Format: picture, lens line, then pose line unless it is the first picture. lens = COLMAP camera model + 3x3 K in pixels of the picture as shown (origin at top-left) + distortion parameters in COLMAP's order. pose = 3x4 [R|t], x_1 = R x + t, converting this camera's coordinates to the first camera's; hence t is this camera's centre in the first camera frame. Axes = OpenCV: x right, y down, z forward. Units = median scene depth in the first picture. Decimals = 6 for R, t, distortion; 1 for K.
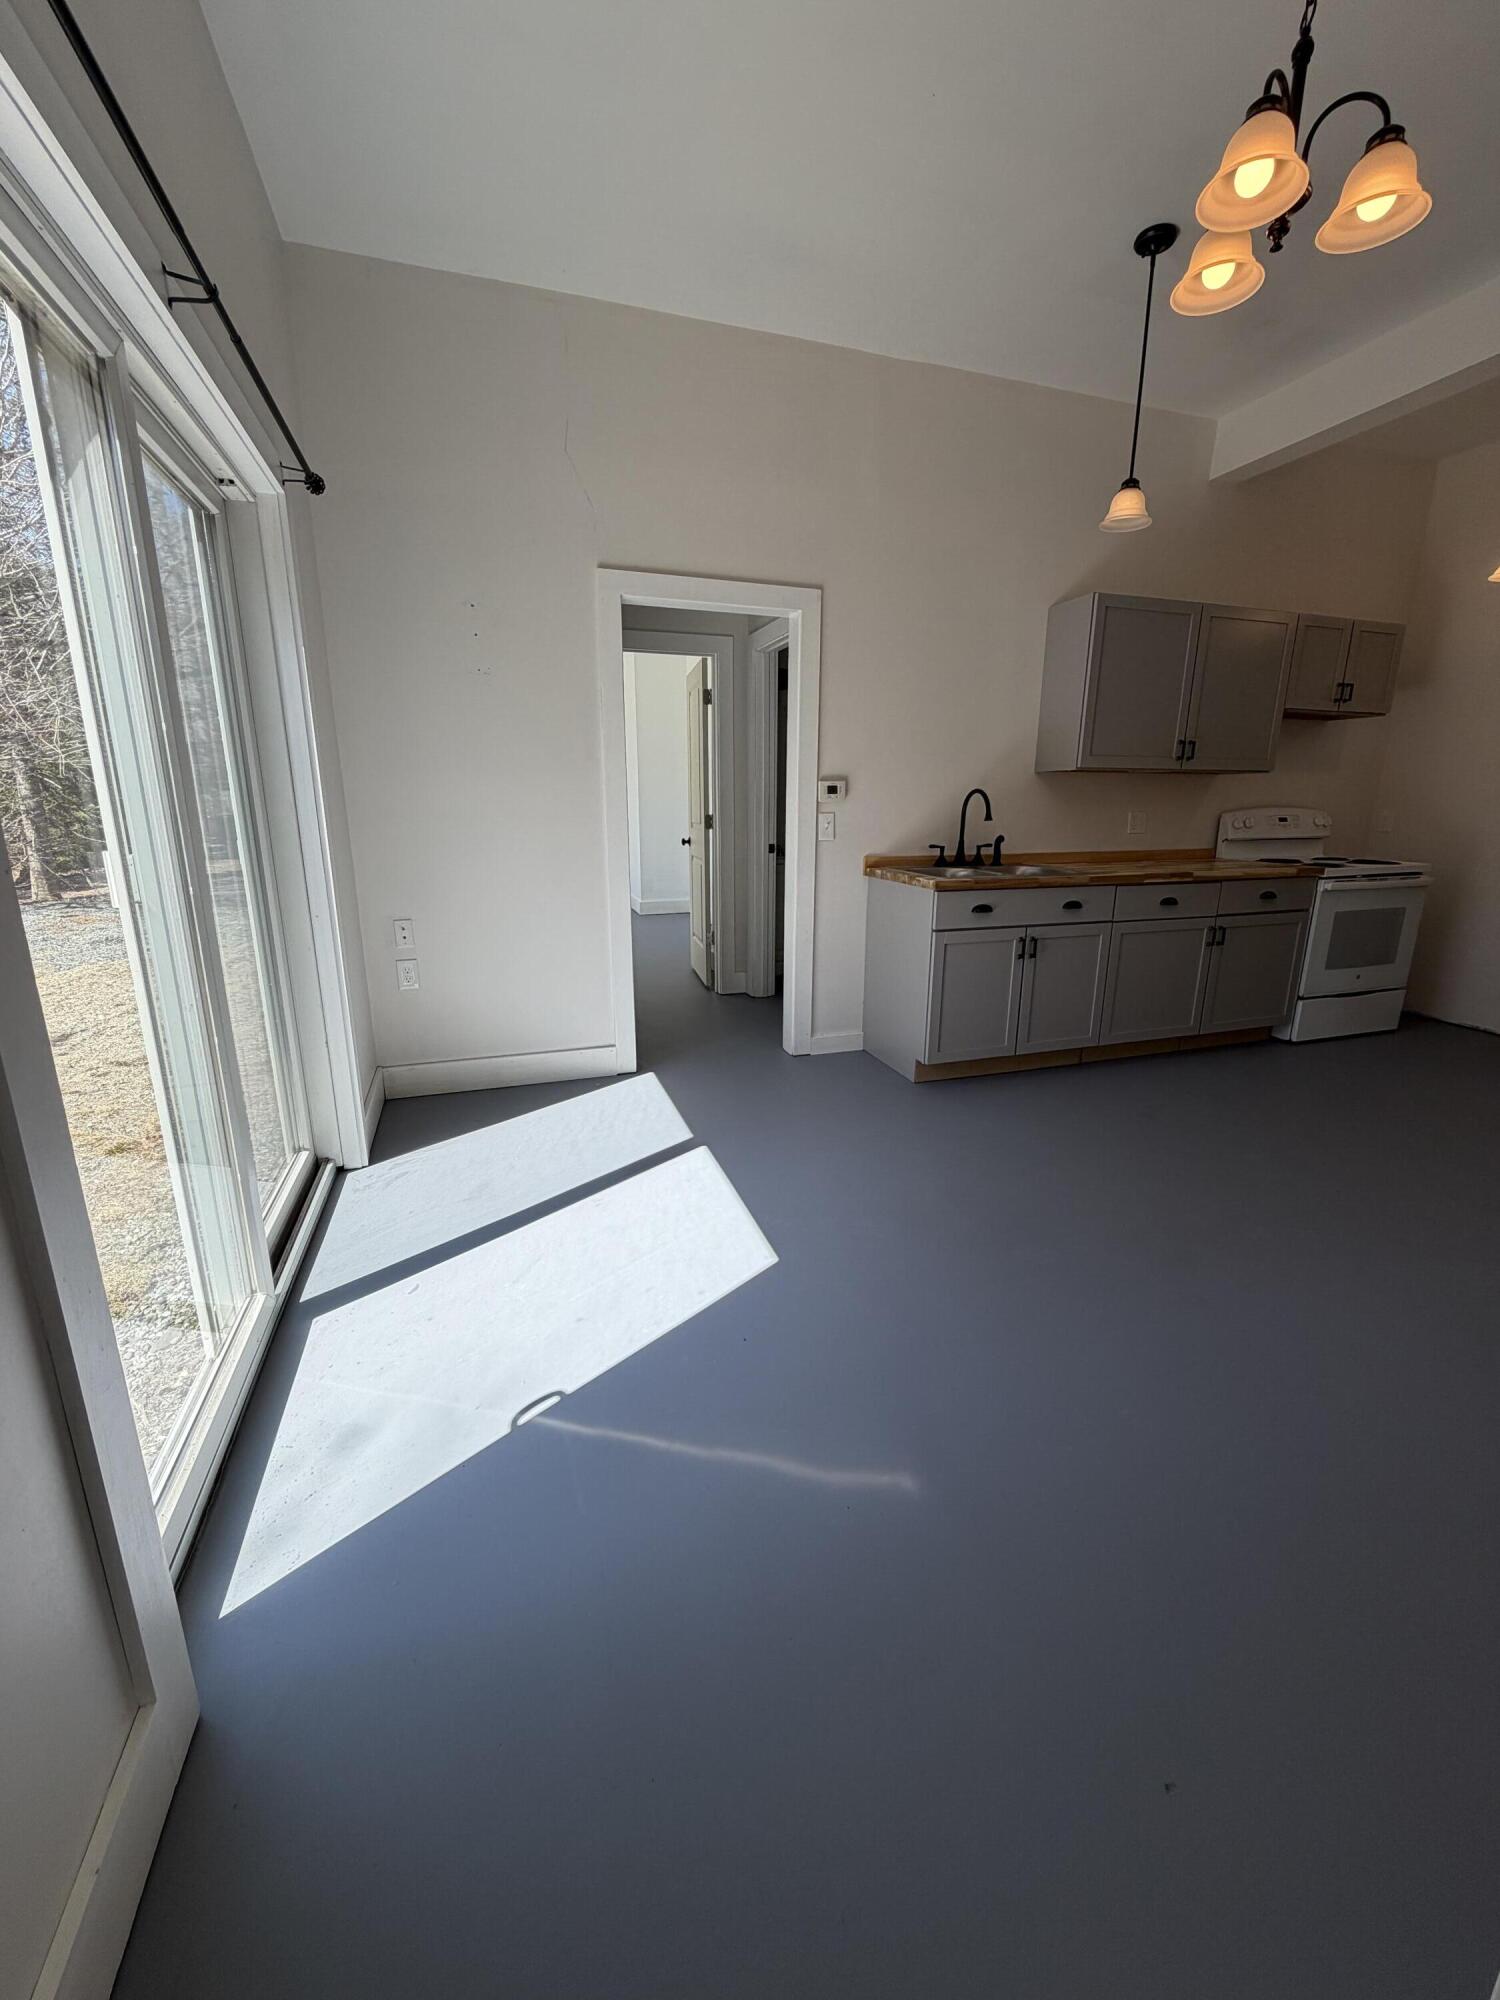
lens RADIAL K [[792.2, 0, 746.1], [0, 792.2, 994.9], [0, 0, 1]] dist [-0.005969, 0.001633]
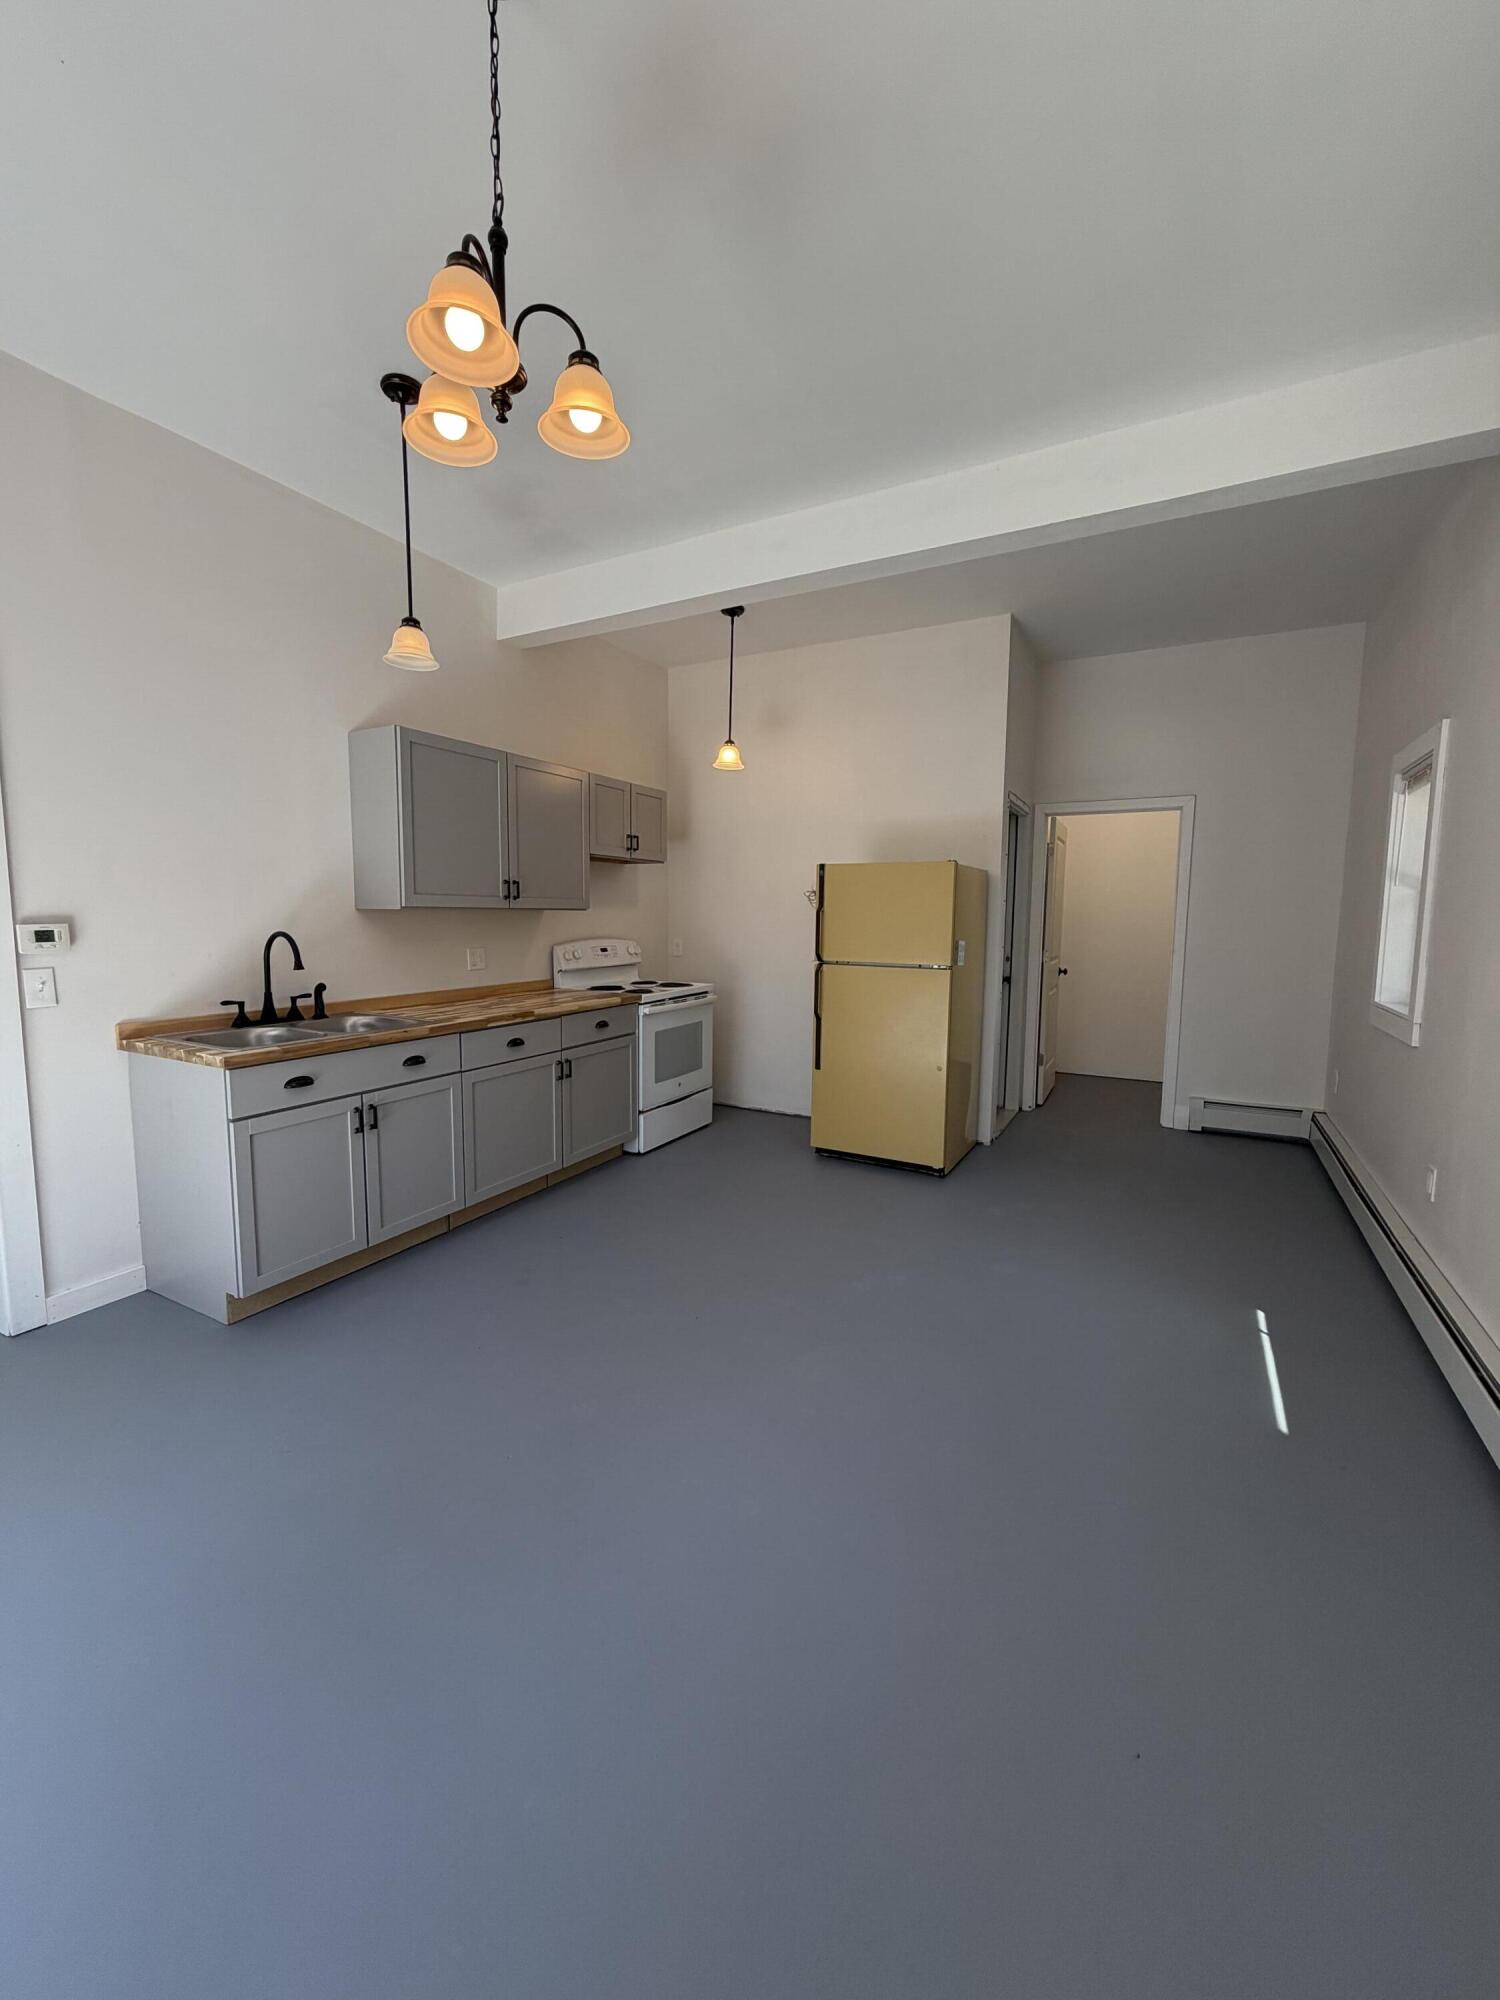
lens RADIAL K [[792.2, 0, 750.7], [0, 792.2, 992.8], [0, 0, 1]] dist [-0.005969, 0.001633]
pose [[0.722081, -0.066819, 0.688574, 0.074267], [0.160456, 0.984359, -0.072742, -0.058722], [-0.672943, 0.163011, 0.721509, 0.088735]]
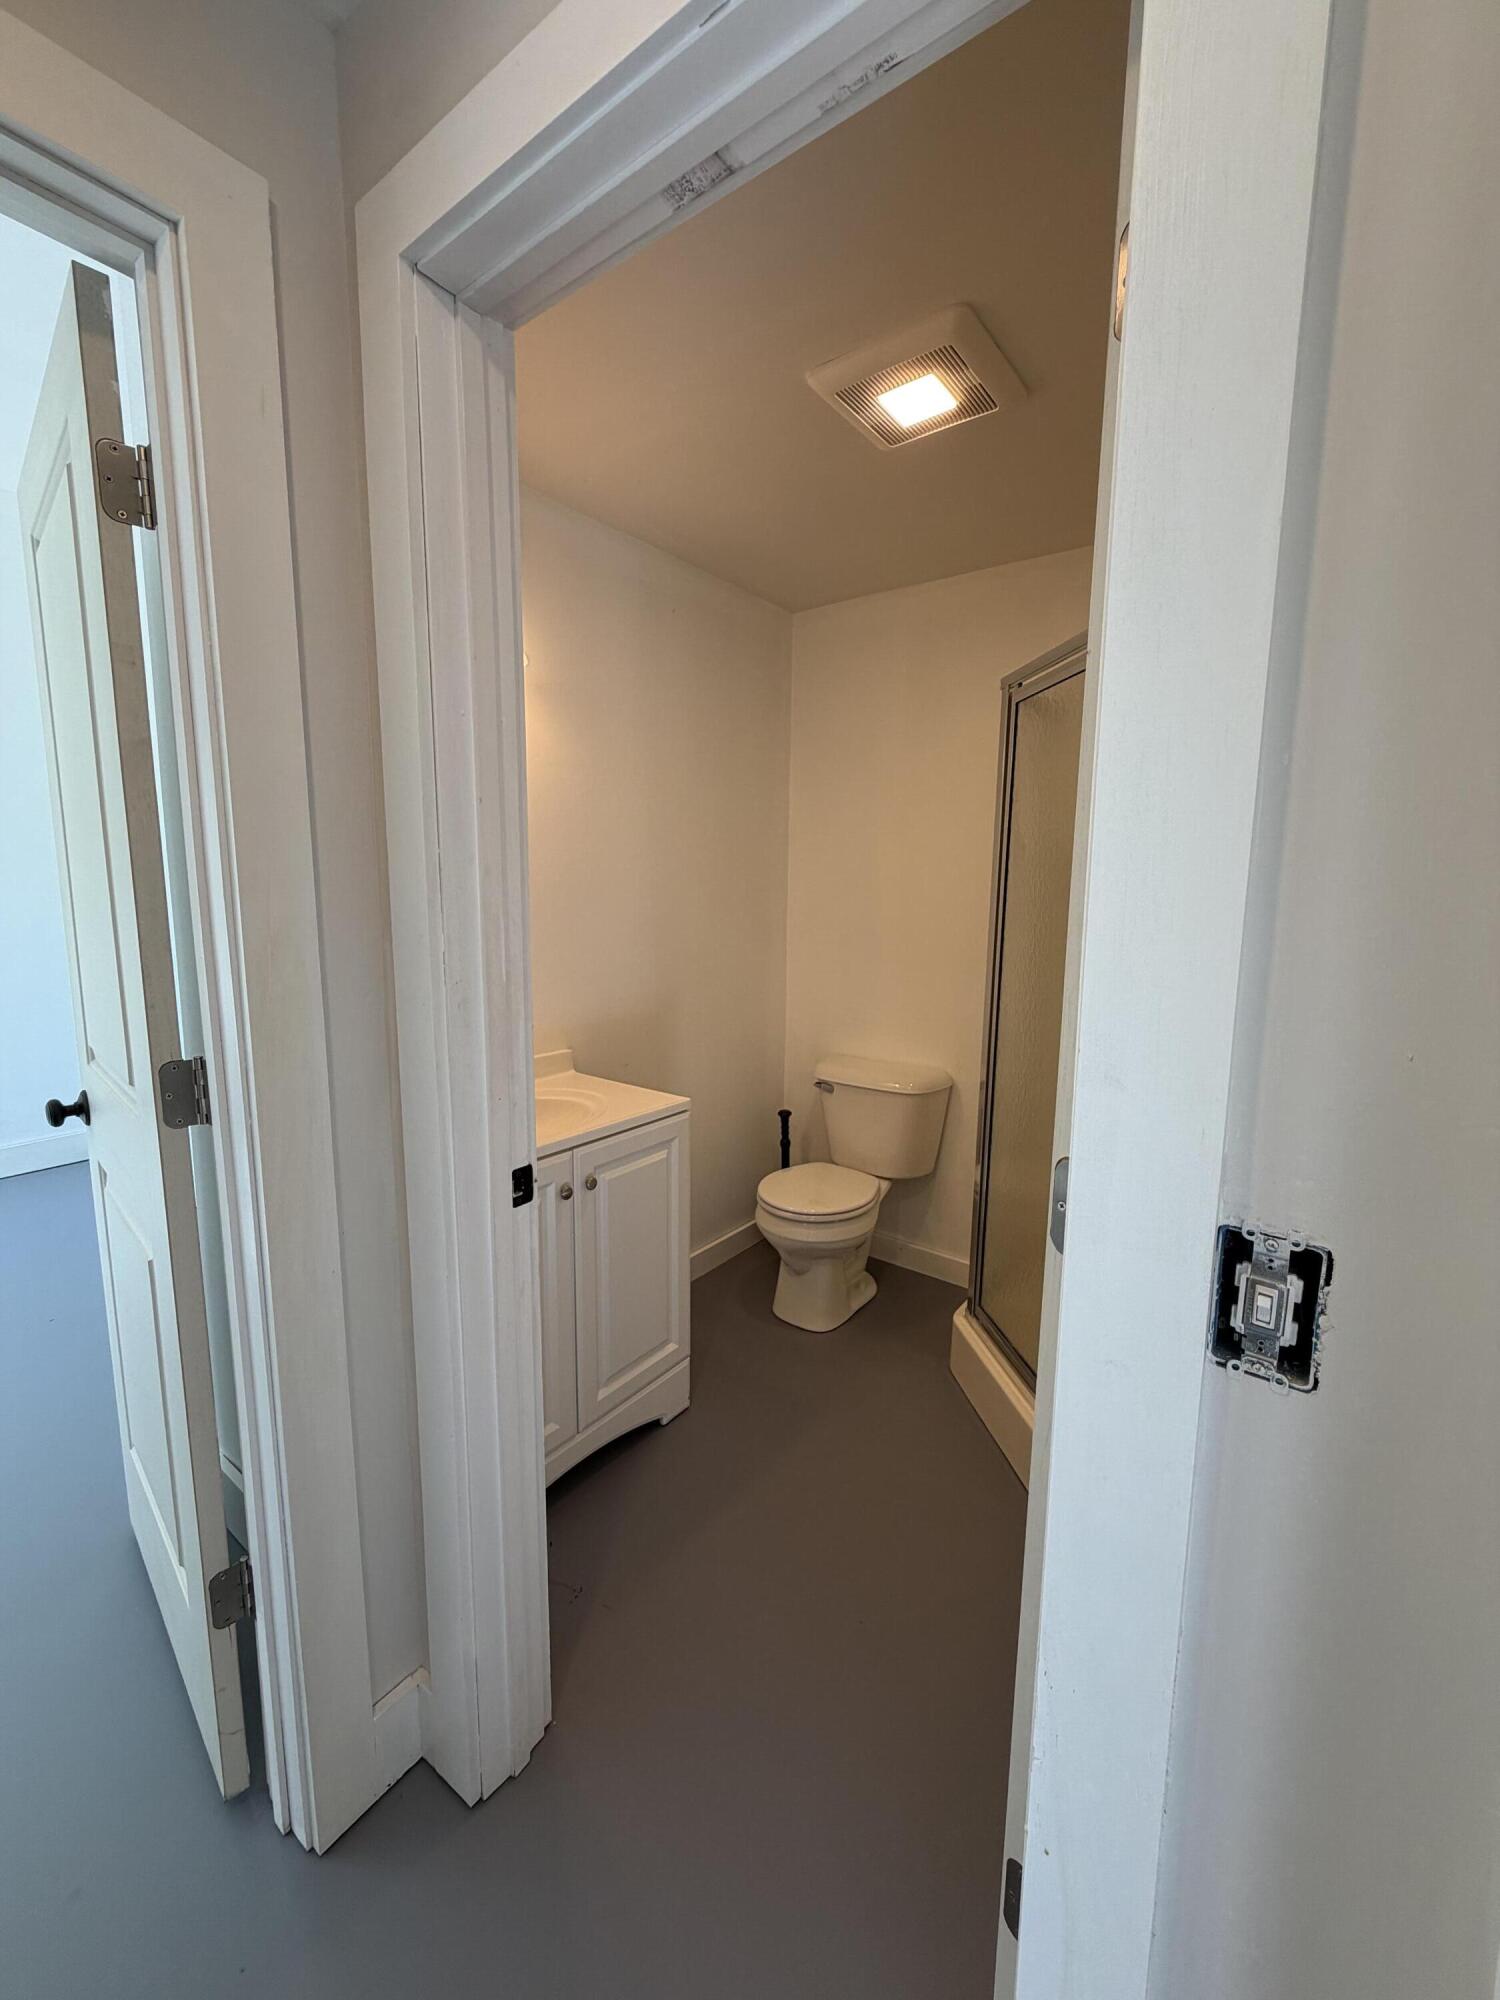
lens RADIAL K [[792.2, 0, 750.9], [0, 792.2, 997.1], [0, 0, 1]] dist [-0.005969, 0.001633]
pose [[0.820426, -0.071289, 0.567291, -0.048510], [0.130249, 0.989411, -0.064034, -0.246520], [-0.556719, 0.126424, 0.821024, 0.885146]]
